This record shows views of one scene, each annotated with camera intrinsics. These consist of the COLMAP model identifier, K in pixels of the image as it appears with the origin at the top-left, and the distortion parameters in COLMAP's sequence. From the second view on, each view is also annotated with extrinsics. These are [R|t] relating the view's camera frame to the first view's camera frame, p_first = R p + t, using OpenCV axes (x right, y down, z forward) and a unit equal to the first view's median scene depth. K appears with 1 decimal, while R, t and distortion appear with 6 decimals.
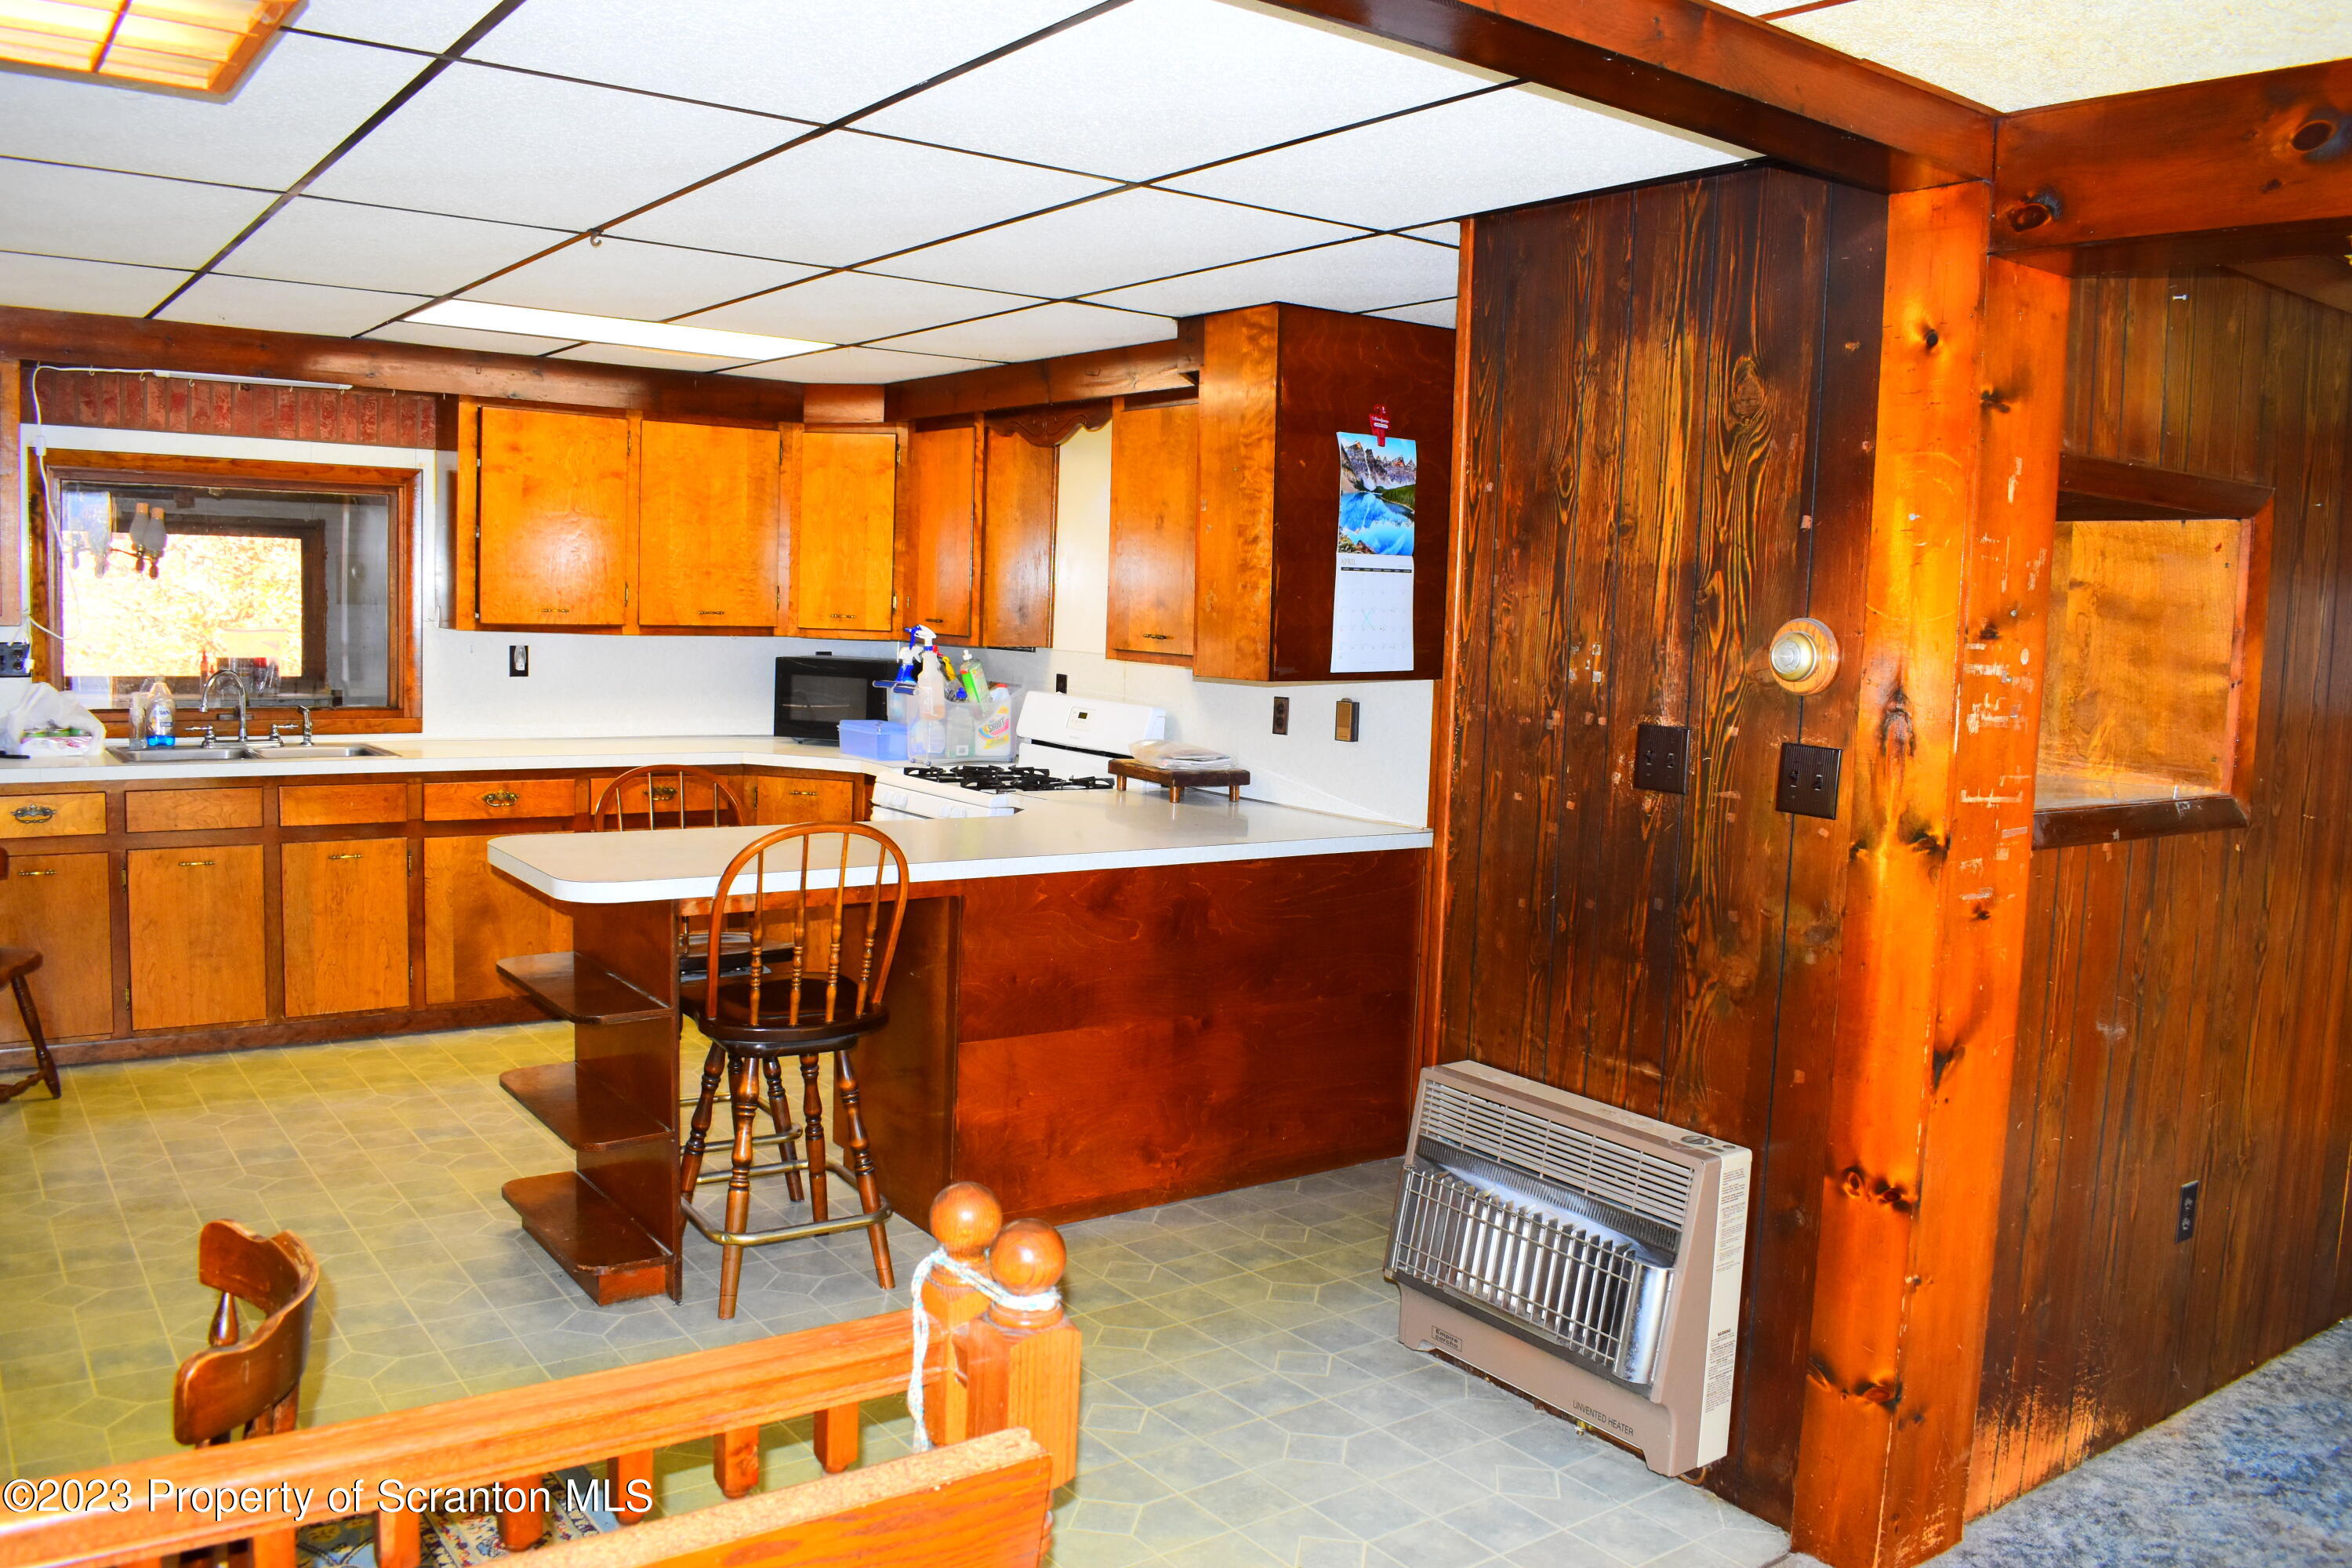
lens RADIAL K [[1838.1, 0, 1185.7], [0, 1838.1, 772.1], [0, 0, 1]] dist [-0.095326, 0.012020]
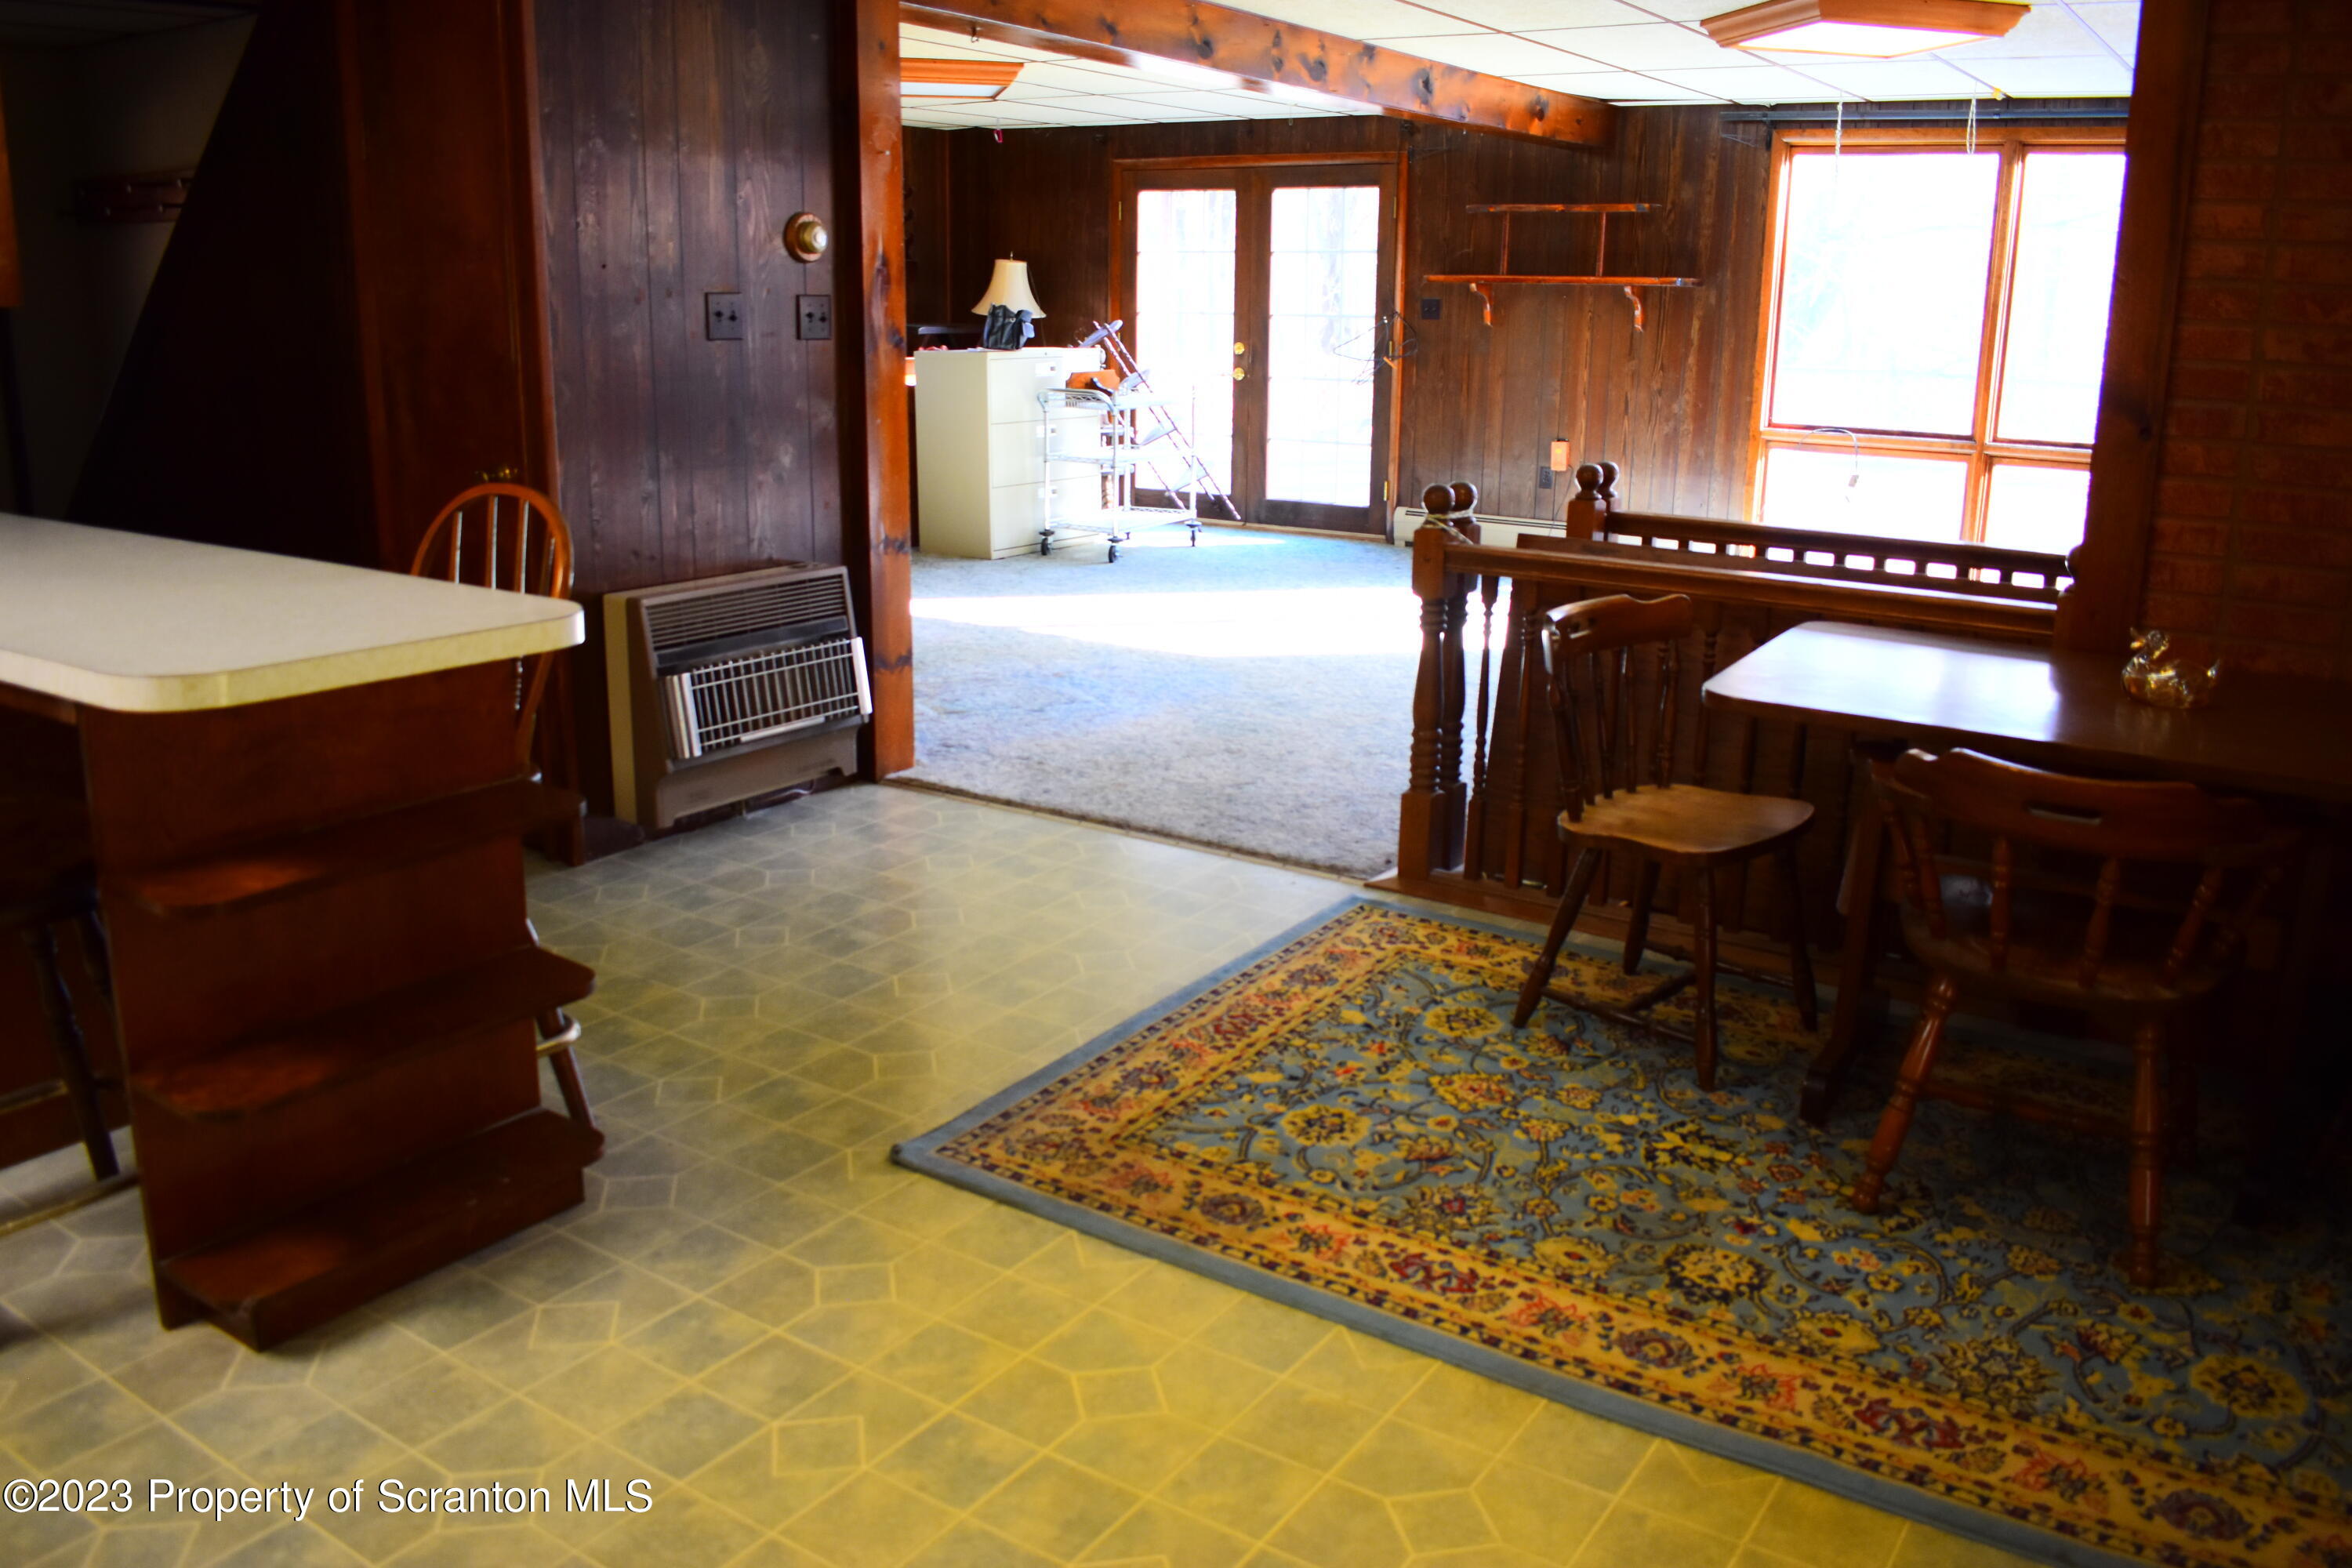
lens RADIAL K [[1838.1, 0, 1185.7], [0, 1838.1, 772.1], [0, 0, 1]] dist [-0.095326, 0.012020]
pose [[-0.340191, -0.279455, 0.897873, -1.164523], [0.069764, 0.944690, 0.320459, -0.094192], [-0.937765, 0.171657, -0.301879, 1.110606]]
